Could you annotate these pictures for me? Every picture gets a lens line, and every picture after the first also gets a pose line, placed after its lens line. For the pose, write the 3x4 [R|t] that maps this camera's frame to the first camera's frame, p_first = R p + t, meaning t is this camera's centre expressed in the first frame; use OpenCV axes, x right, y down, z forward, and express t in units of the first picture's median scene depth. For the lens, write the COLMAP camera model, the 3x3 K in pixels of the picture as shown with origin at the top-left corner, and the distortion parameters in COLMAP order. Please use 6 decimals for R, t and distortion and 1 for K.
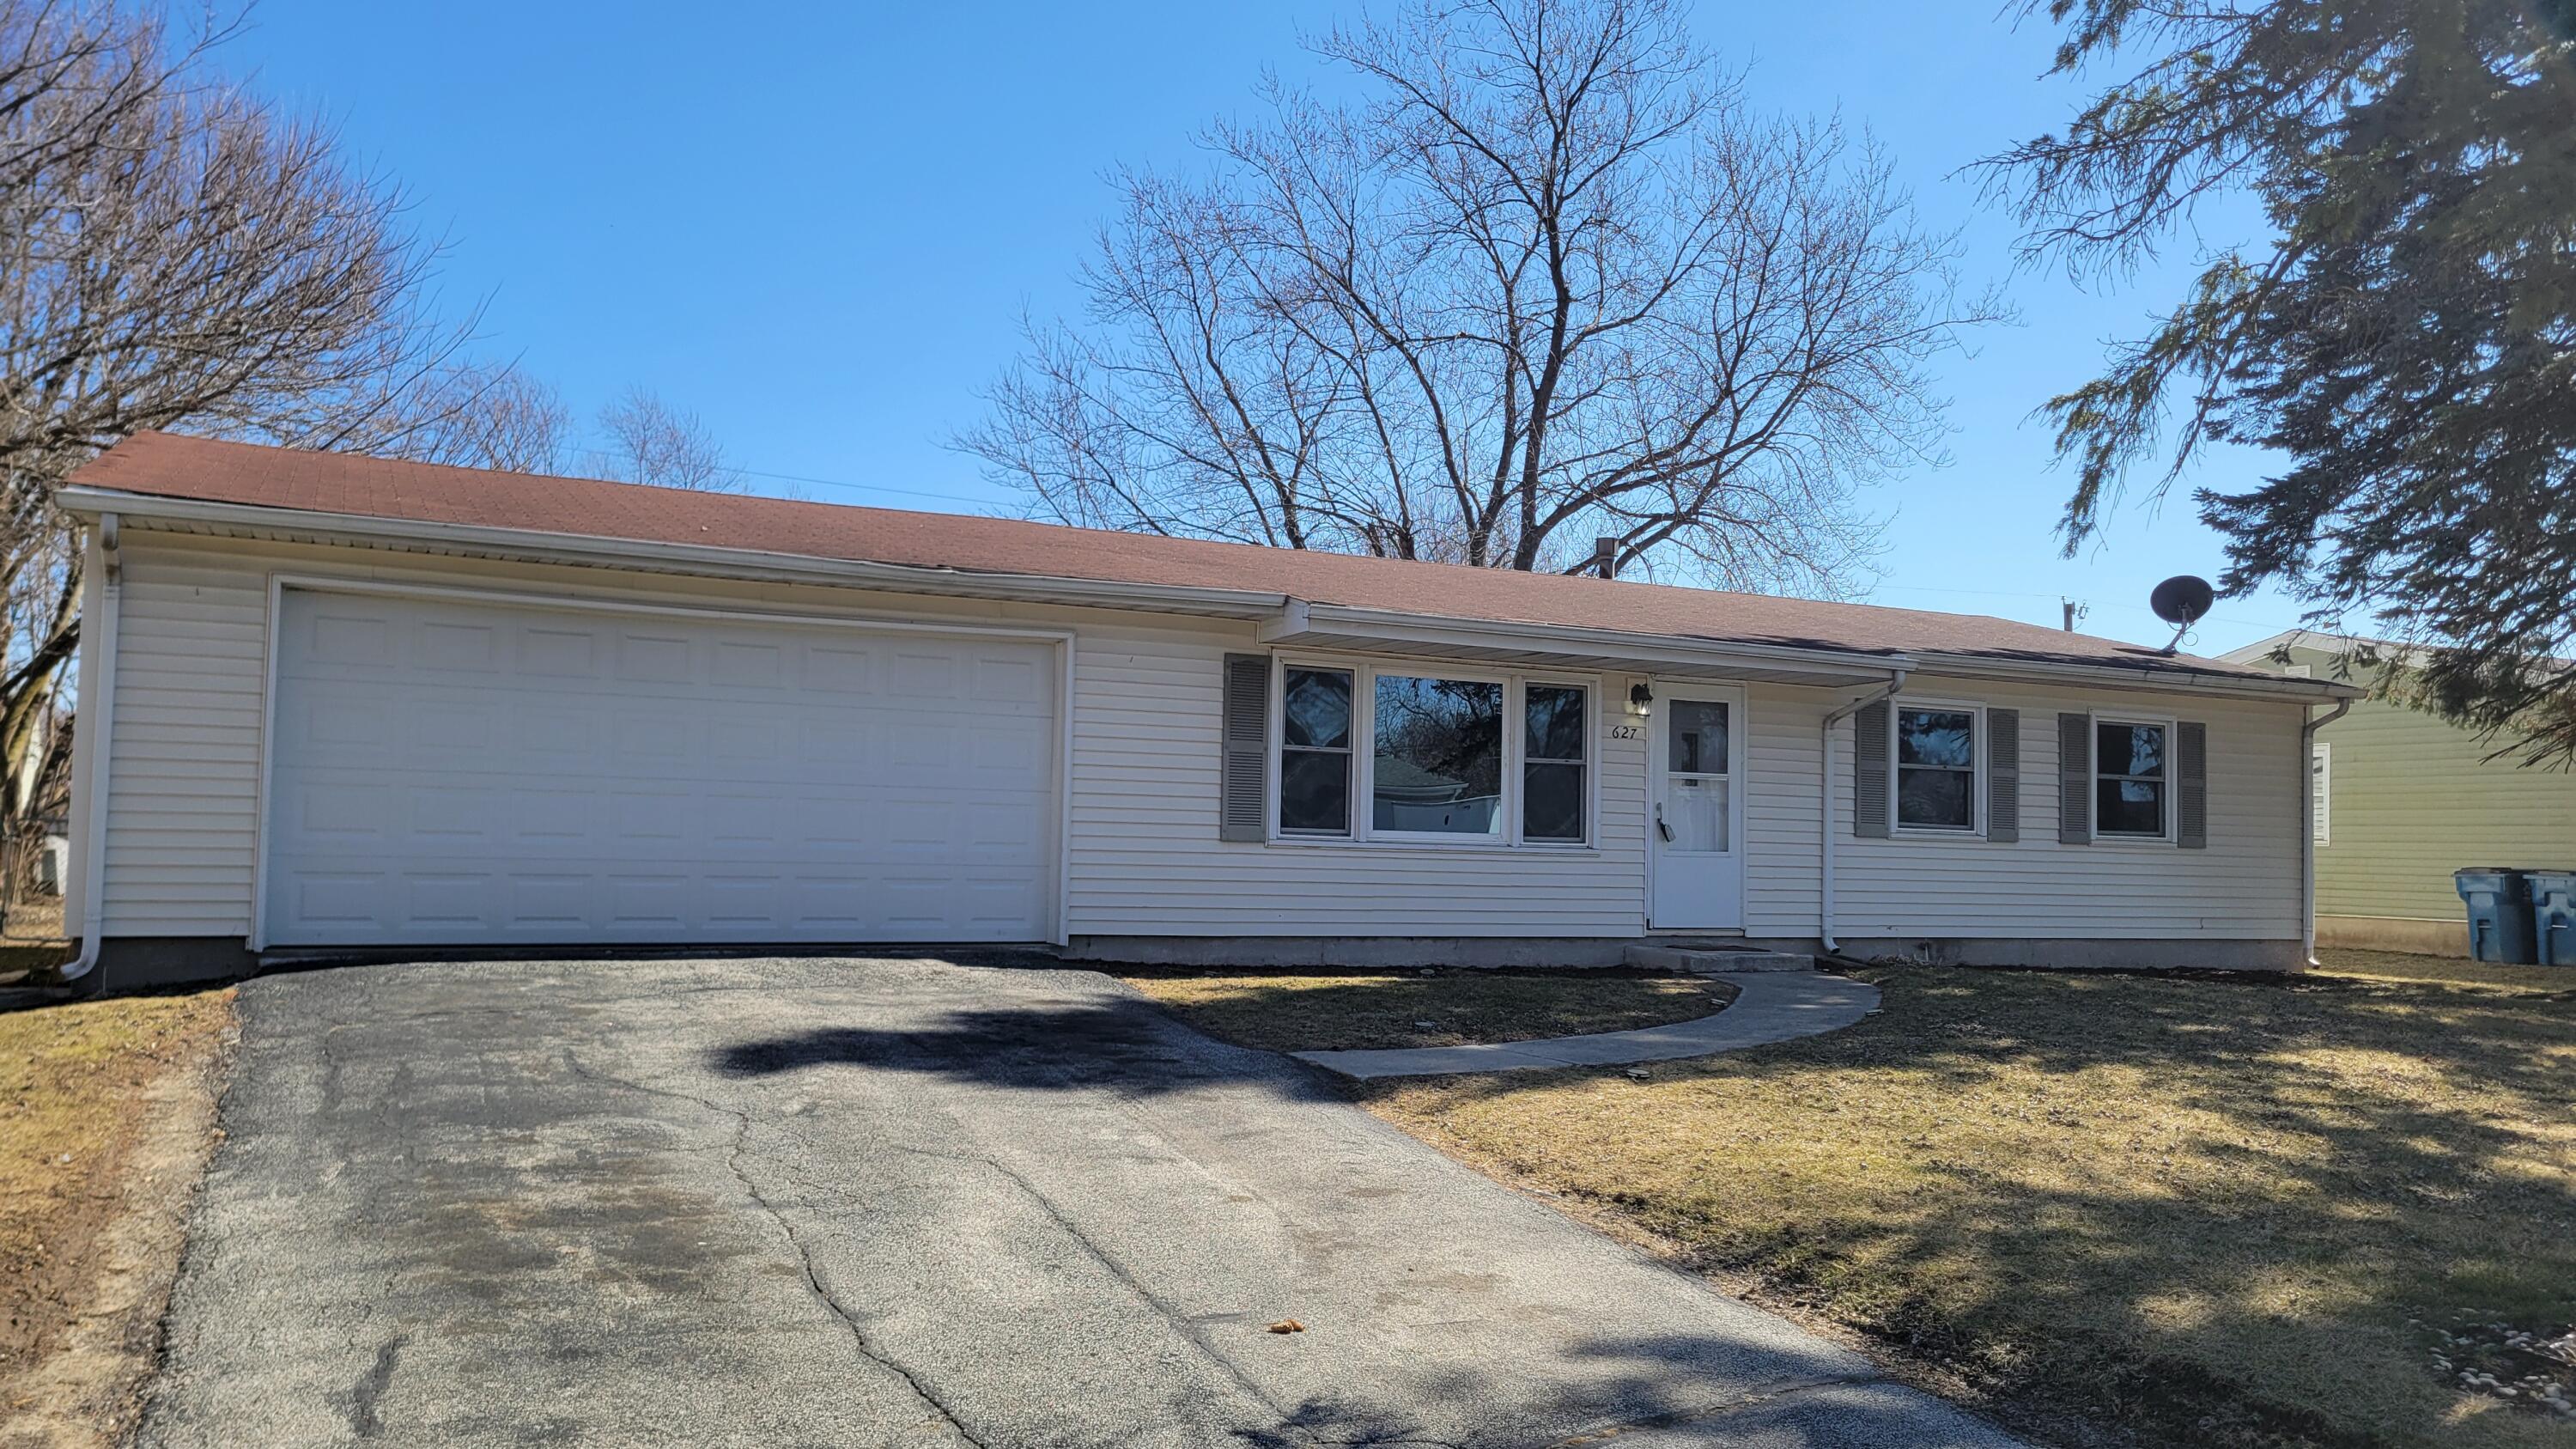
lens RADIAL K [[1983.9, 0, 1287.0], [0, 1983.9, 727.6], [0, 0, 1]] dist [0.041059, 0.001371]
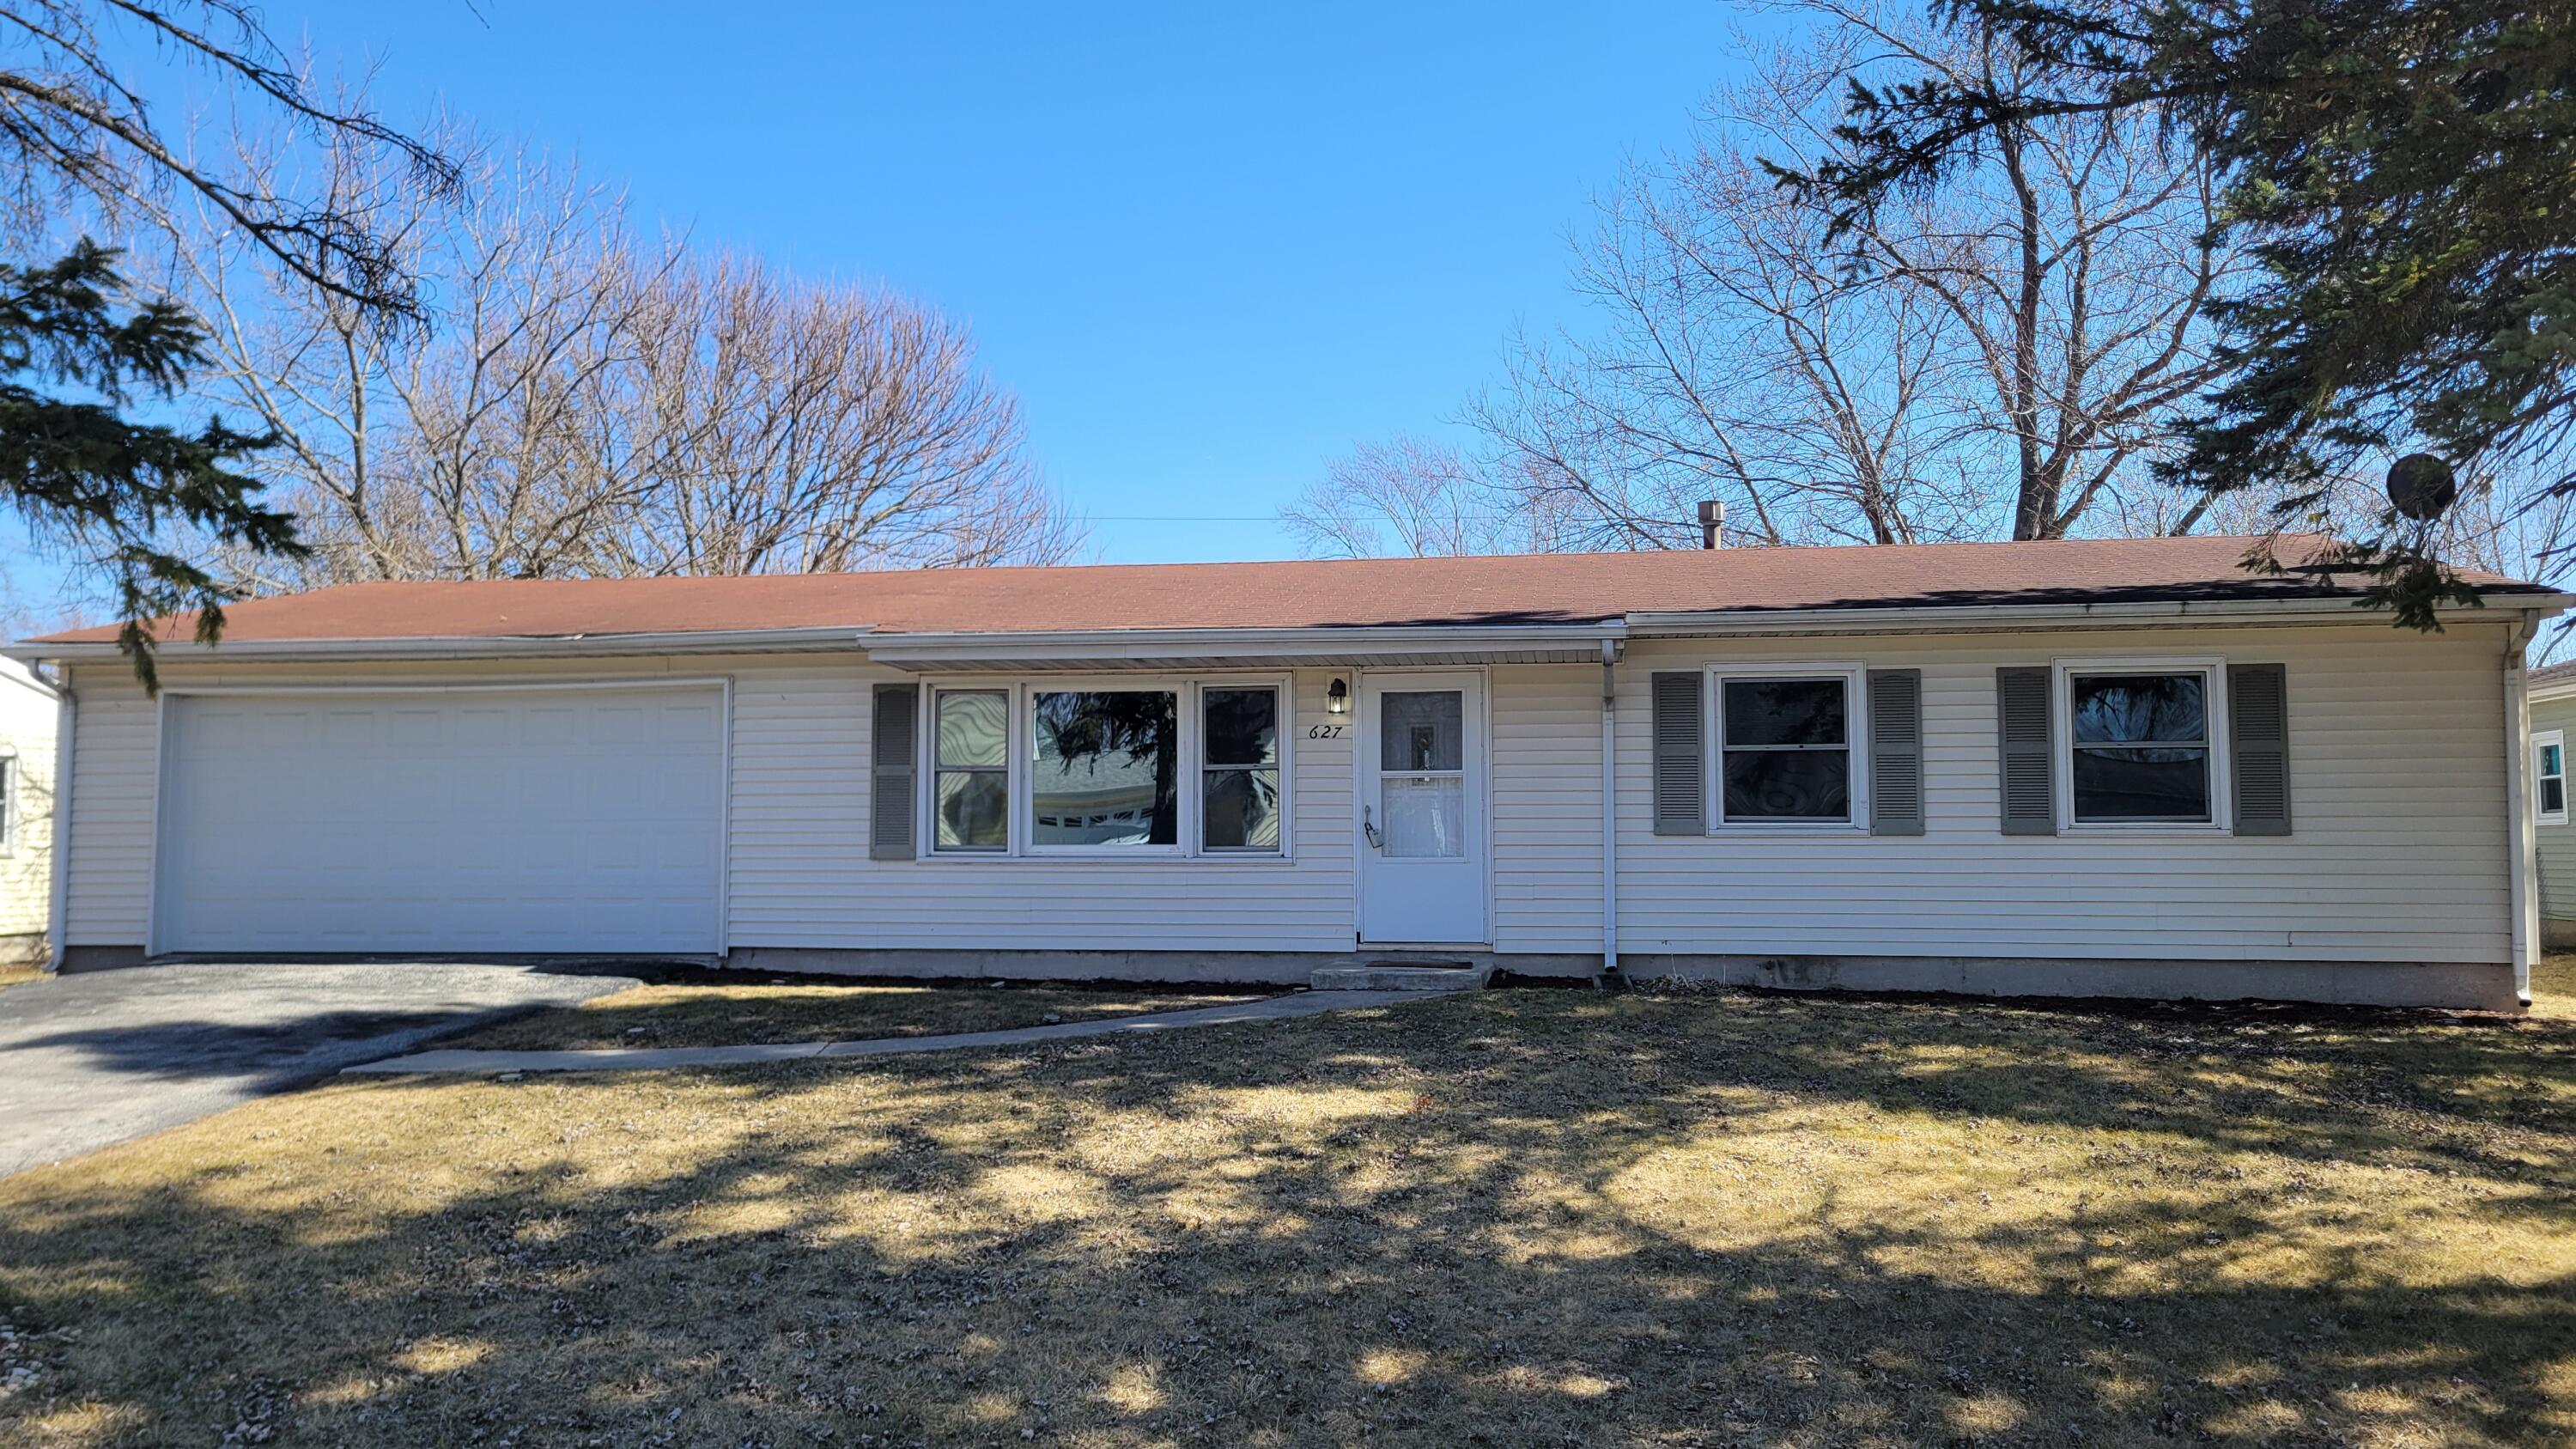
lens RADIAL K [[1983.9, 0, 1286.9], [0, 1983.9, 719.8], [0, 0, 1]] dist [0.041059, 0.001371]
pose [[0.806897, -0.064156, -0.587197, 0.687473], [0.055703, 0.997919, -0.032485, 0.025515], [0.588059, -0.006497, 0.808792, 0.230164]]
